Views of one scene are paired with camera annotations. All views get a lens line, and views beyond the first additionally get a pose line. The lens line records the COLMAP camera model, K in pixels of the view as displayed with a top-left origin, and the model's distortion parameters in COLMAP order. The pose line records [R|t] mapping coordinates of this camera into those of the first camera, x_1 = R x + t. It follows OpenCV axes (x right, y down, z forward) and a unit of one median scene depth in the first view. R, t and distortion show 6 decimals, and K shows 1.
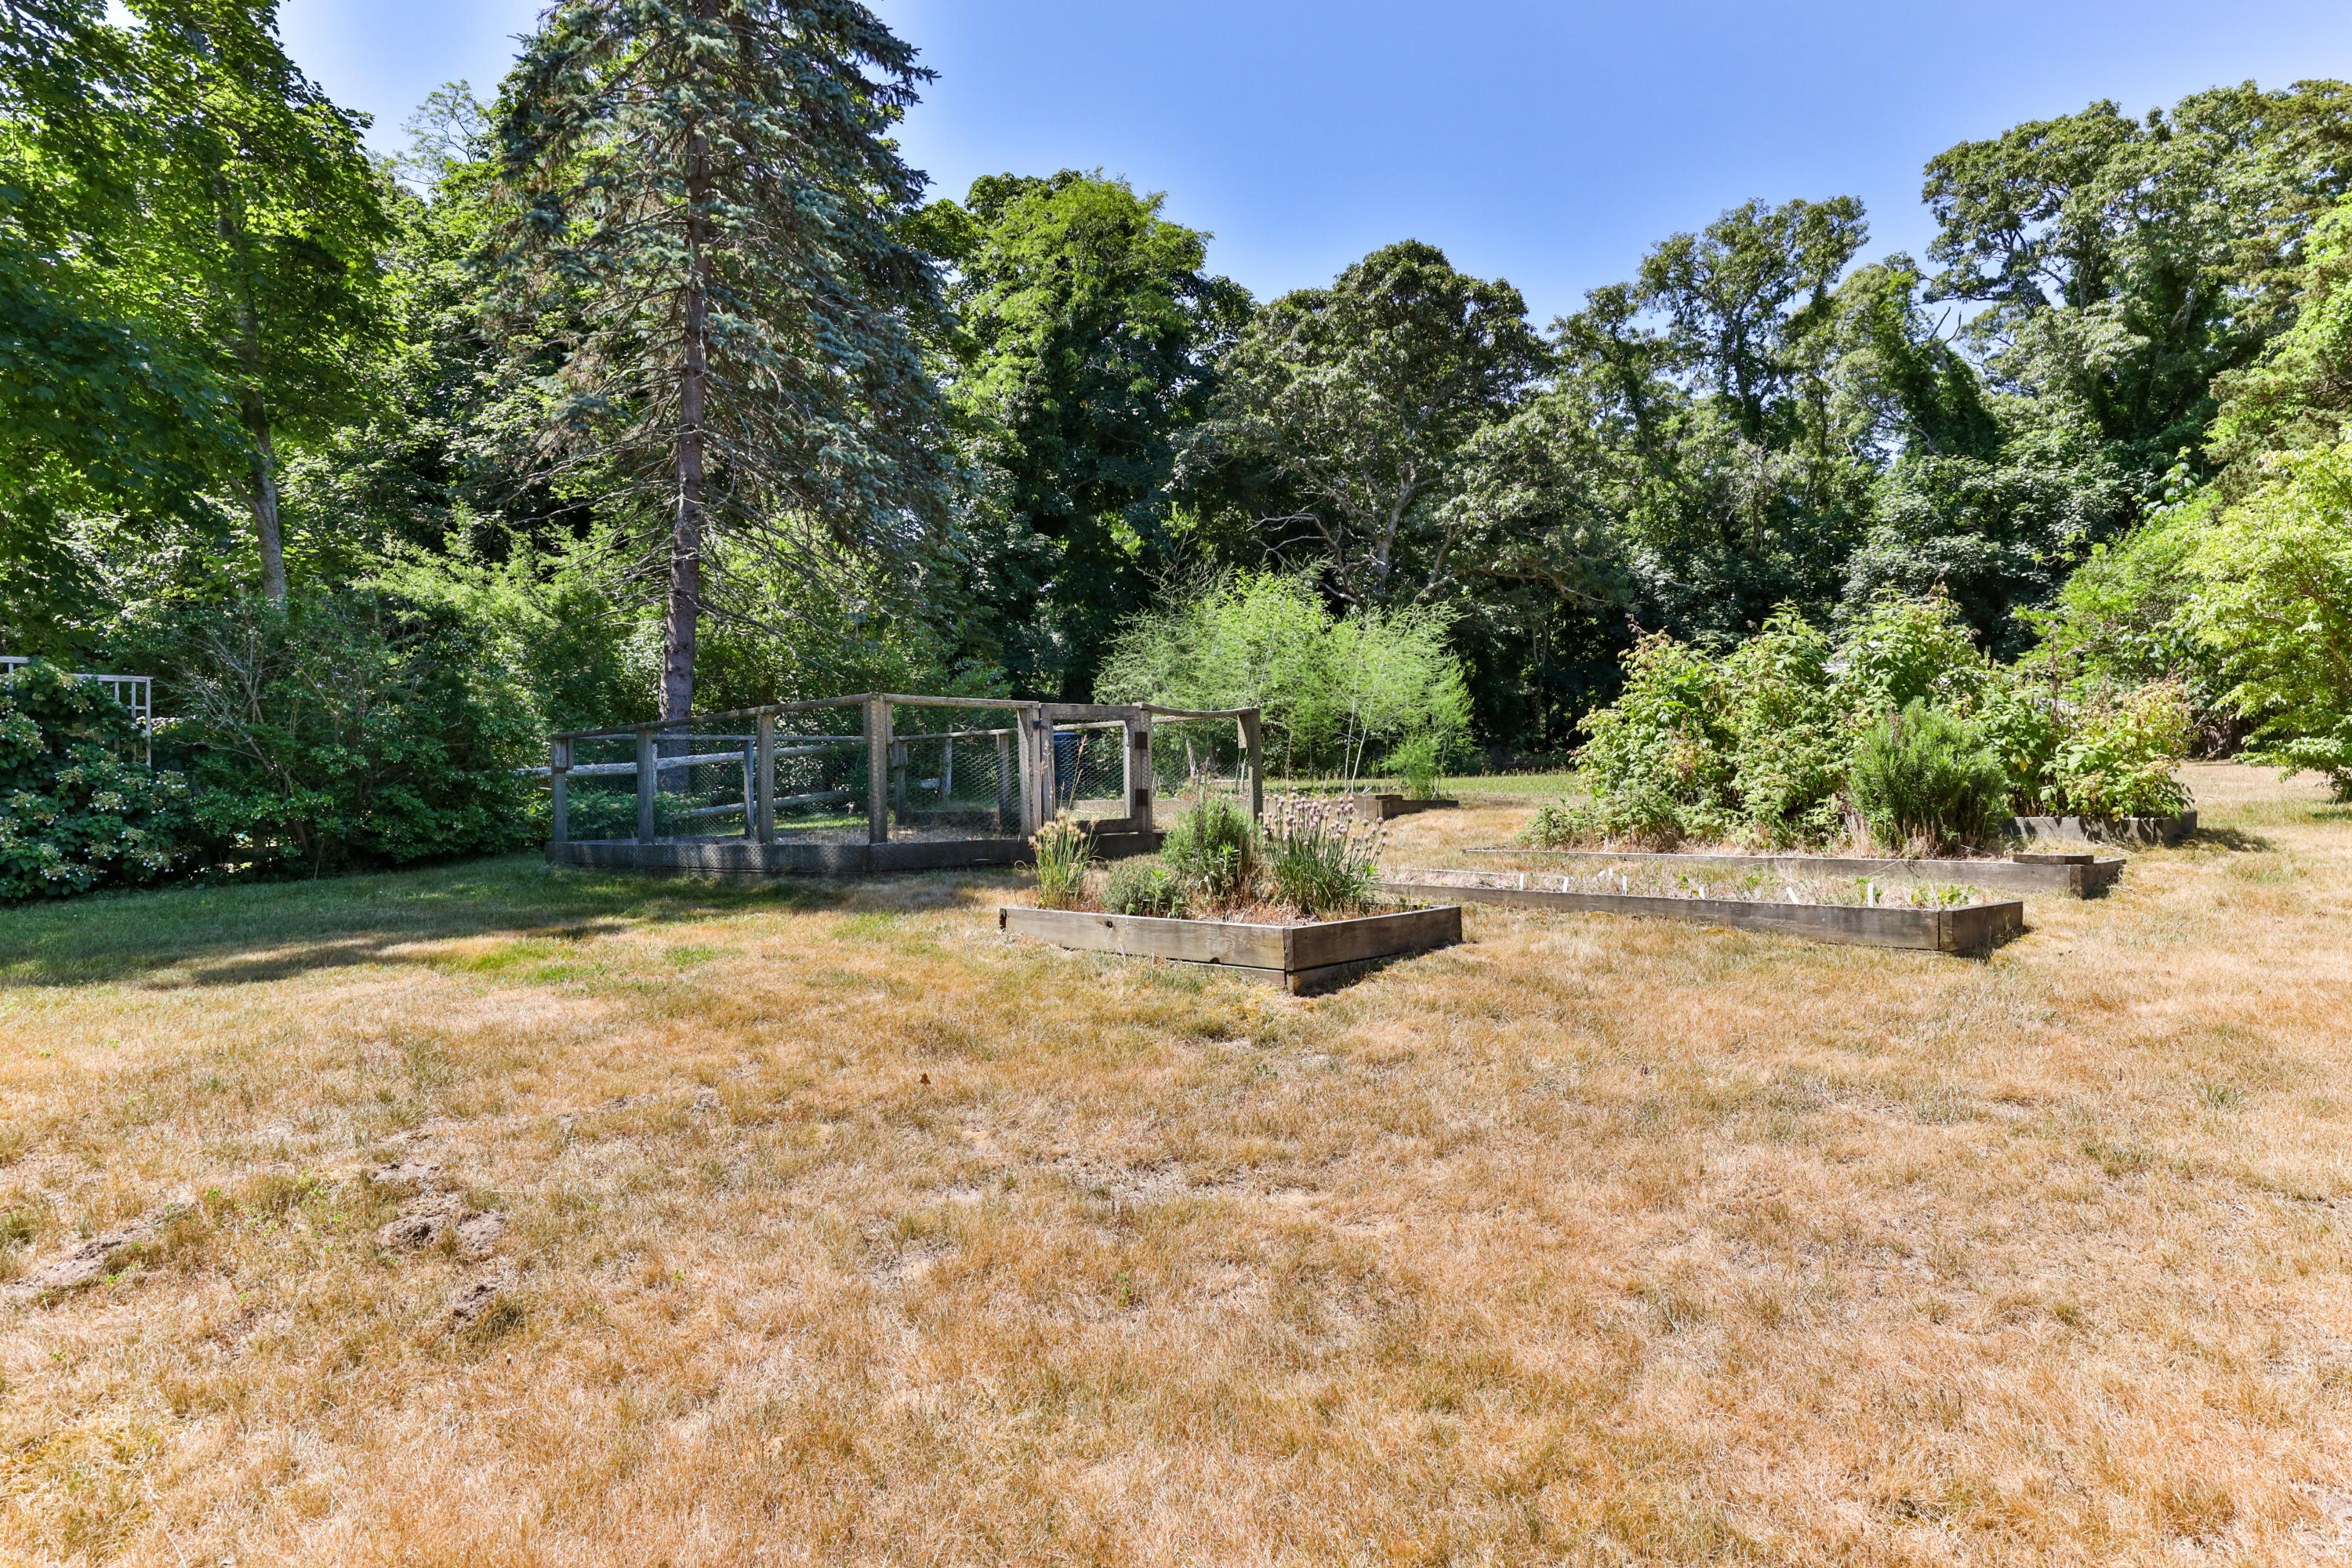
lens RADIAL K [[1282.5, 0, 1171.2], [0, 1282.5, 783.0], [0, 0, 1]] dist [0.012310, -0.004231]
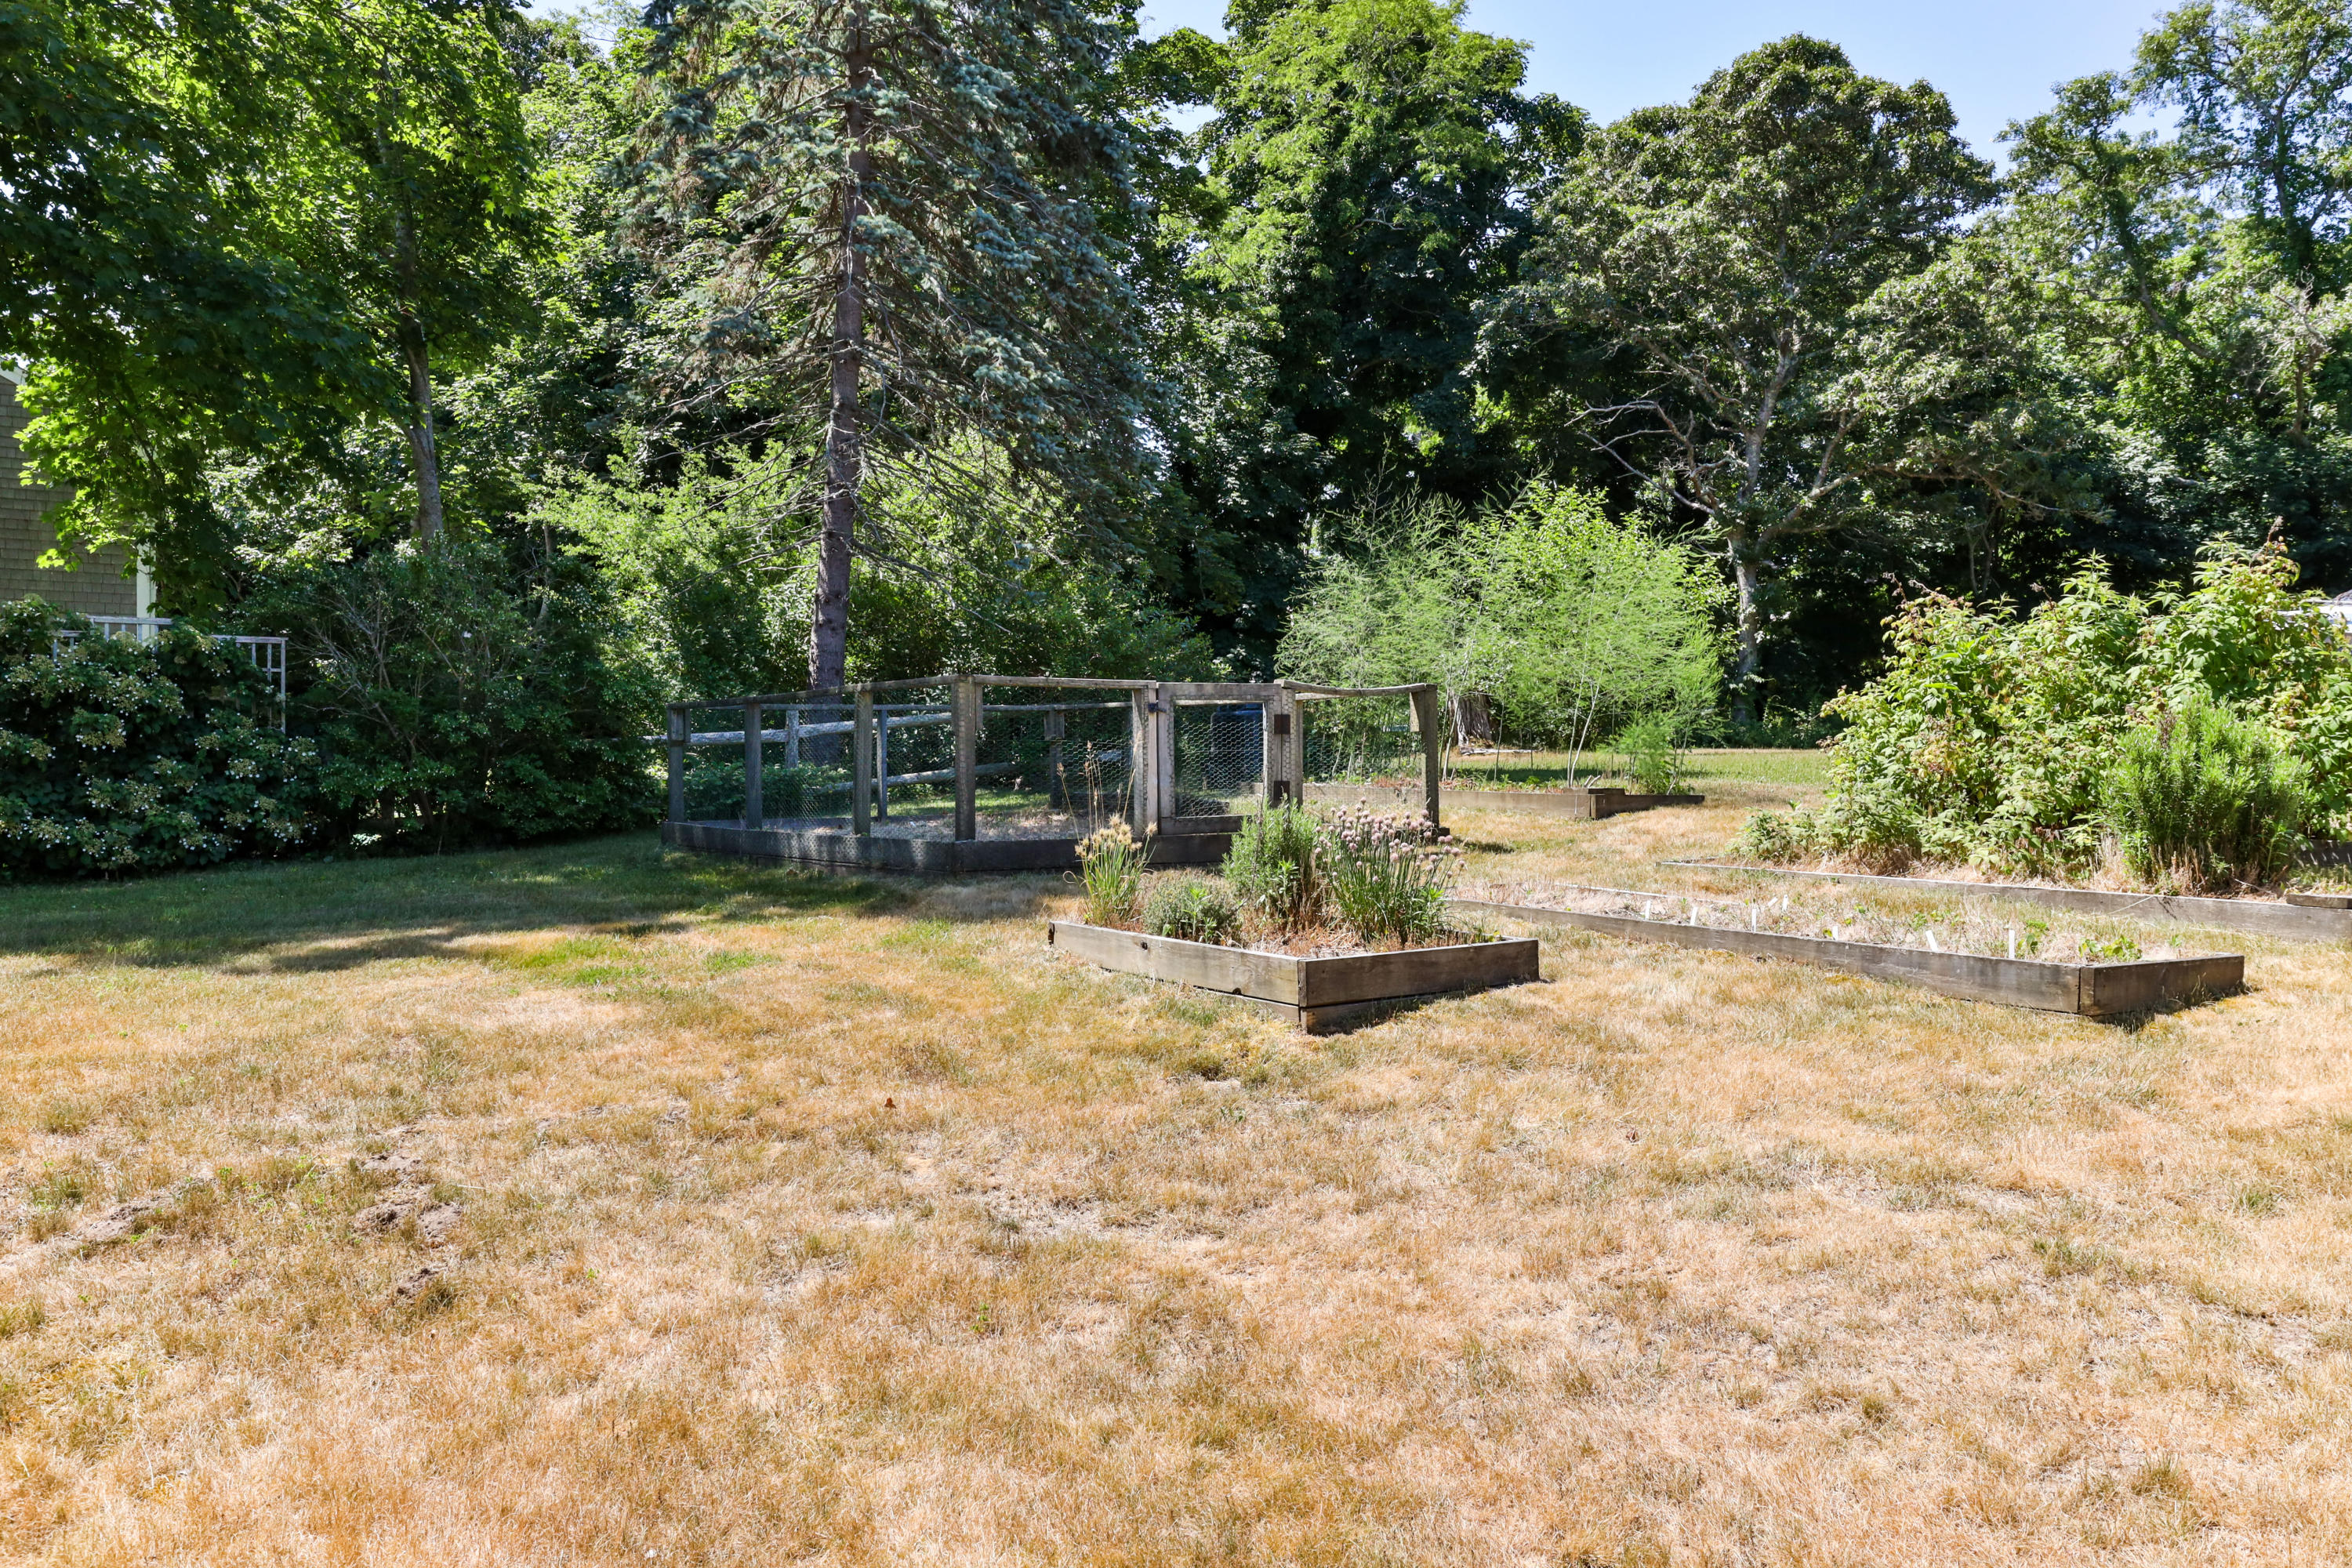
lens RADIAL K [[1601.8, 0, 1182.6], [0, 1601.8, 770.0], [0, 0, 1]] dist [0.013469, -0.015930]
pose [[0.983723, 0.016023, -0.178974, 0.087229], [-0.012946, 0.999748, 0.018345, -0.017590], [0.179223, -0.015730, 0.983683, -0.057769]]
